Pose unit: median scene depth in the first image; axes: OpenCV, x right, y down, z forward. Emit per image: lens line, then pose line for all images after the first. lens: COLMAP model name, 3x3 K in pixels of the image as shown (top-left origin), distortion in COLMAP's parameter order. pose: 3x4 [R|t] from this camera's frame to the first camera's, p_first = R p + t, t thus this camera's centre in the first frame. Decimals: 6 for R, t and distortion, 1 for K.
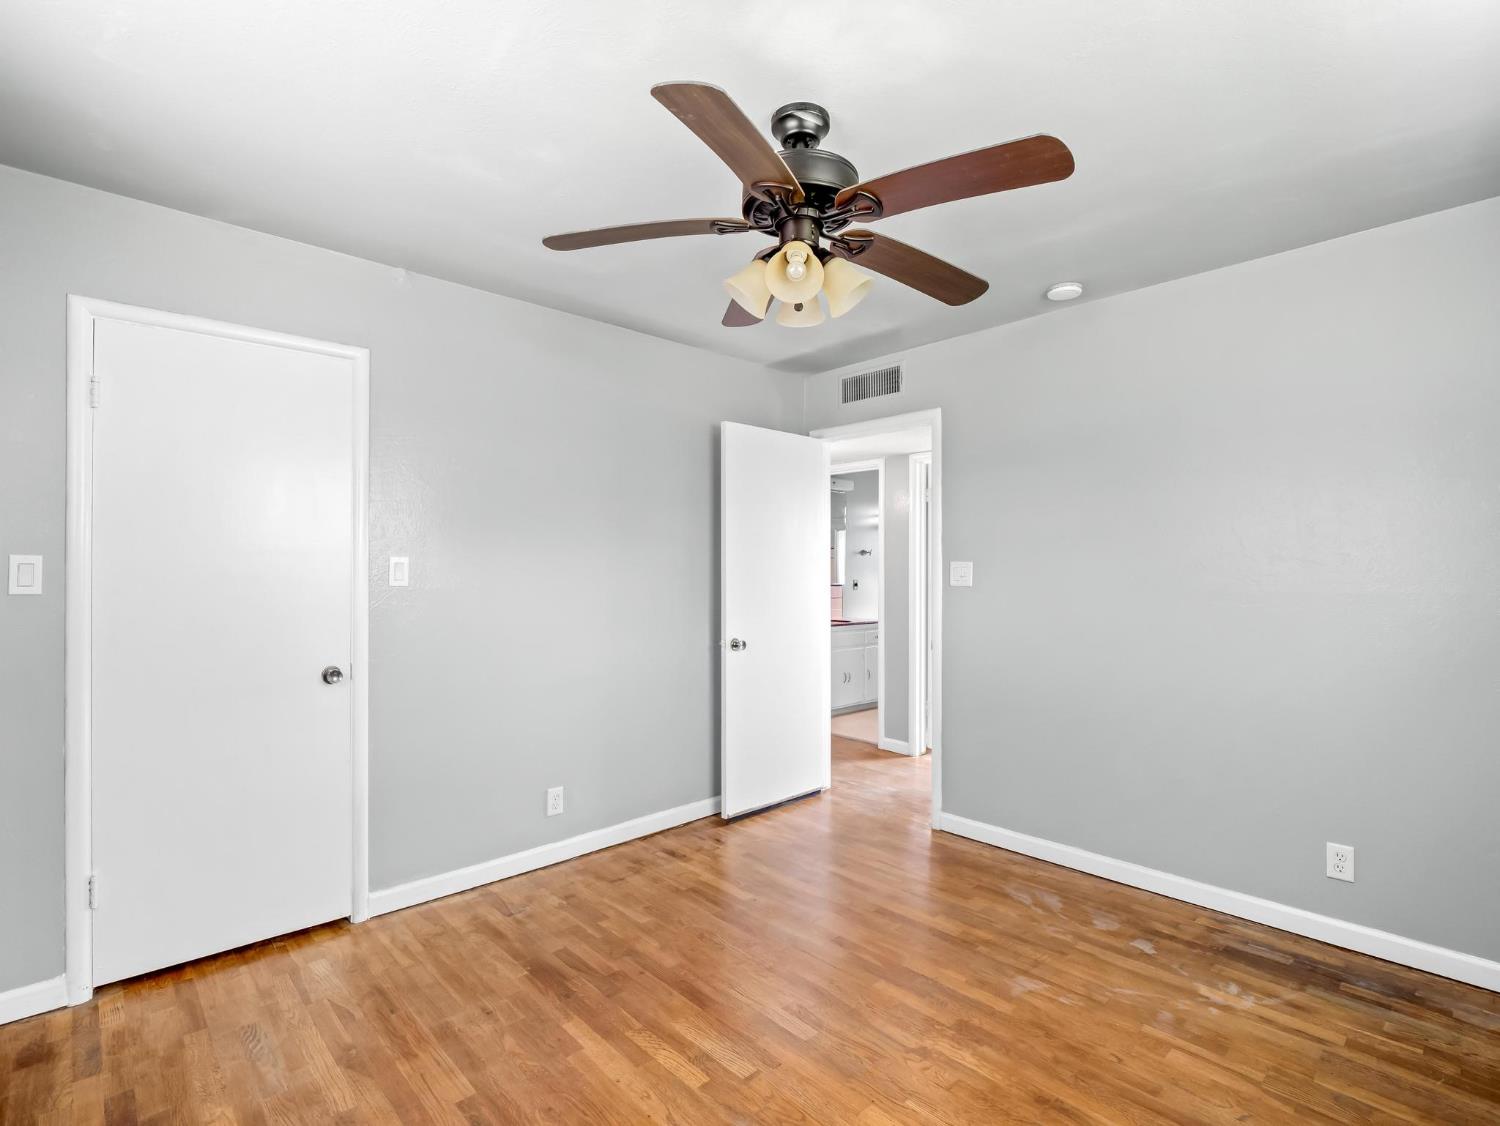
lens RADIAL K [[726.3, 0, 744.6], [0, 726.3, 552.5], [0, 0, 1]] dist [-0.012828, -0.001008]
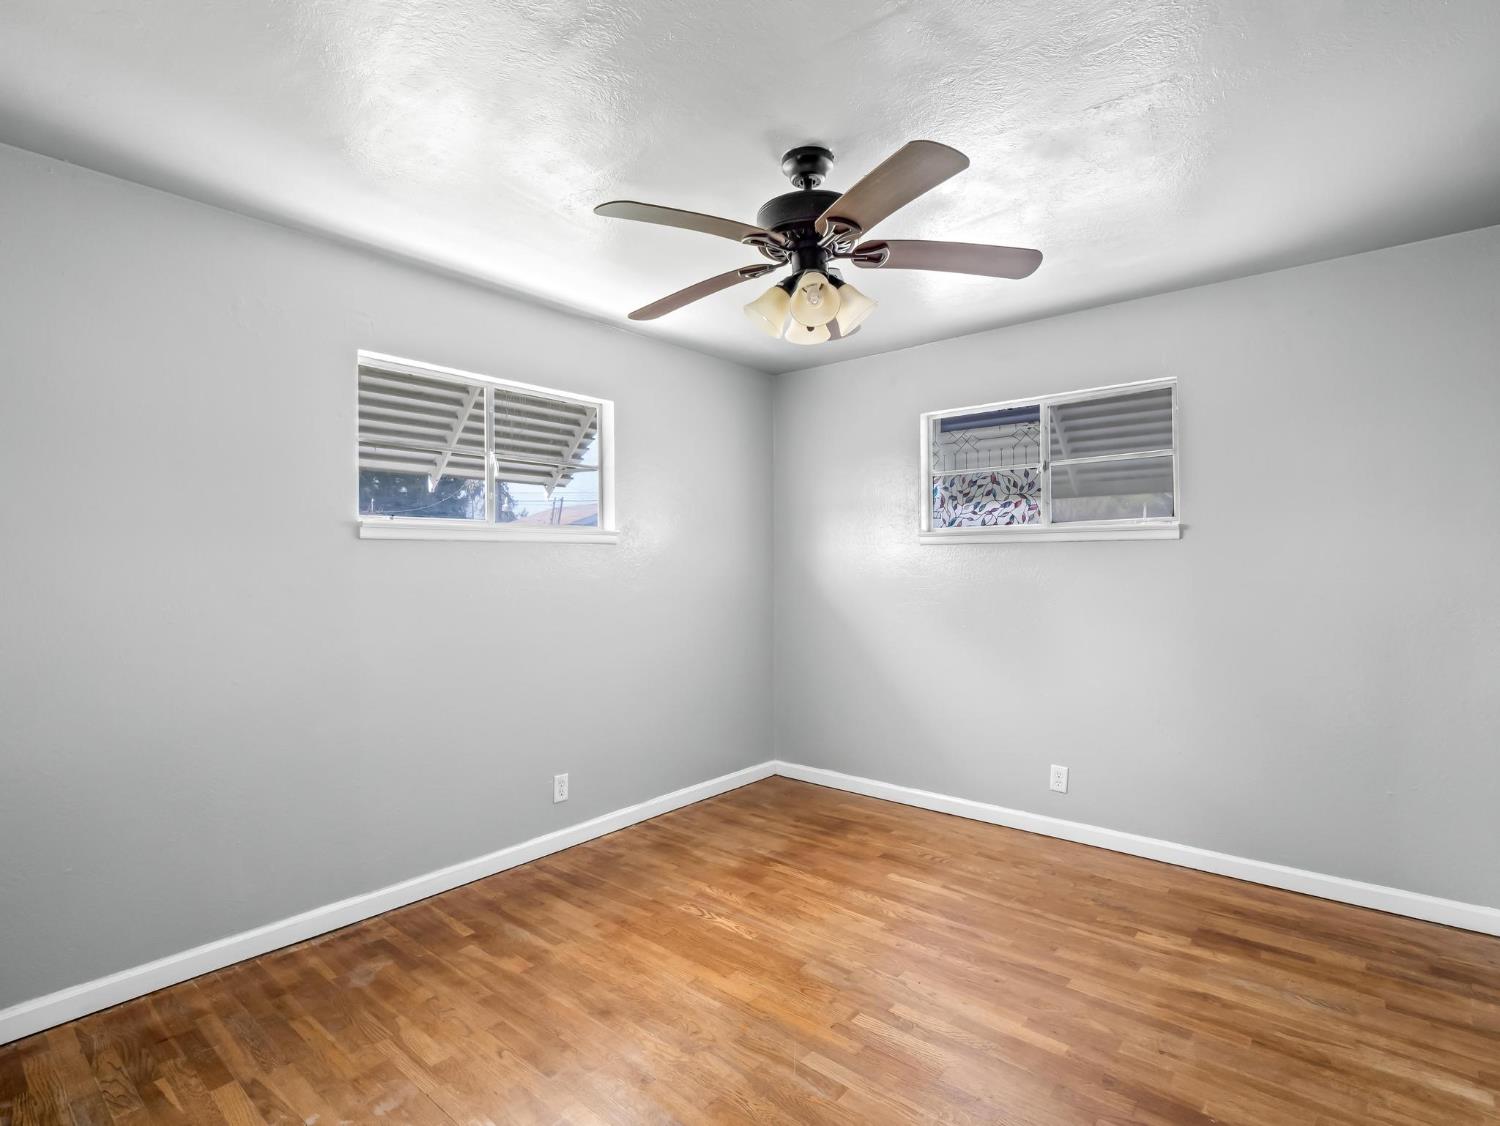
lens RADIAL K [[726.3, 0, 744.6], [0, 726.3, 552.5], [0, 0, 1]] dist [-0.012828, -0.001008]
pose [[-0.993078, 0.000710, -0.117454, 0.295053], [0.002661, 0.999861, -0.016451, 0.027148], [0.117426, -0.016649, -0.992942, 2.009357]]
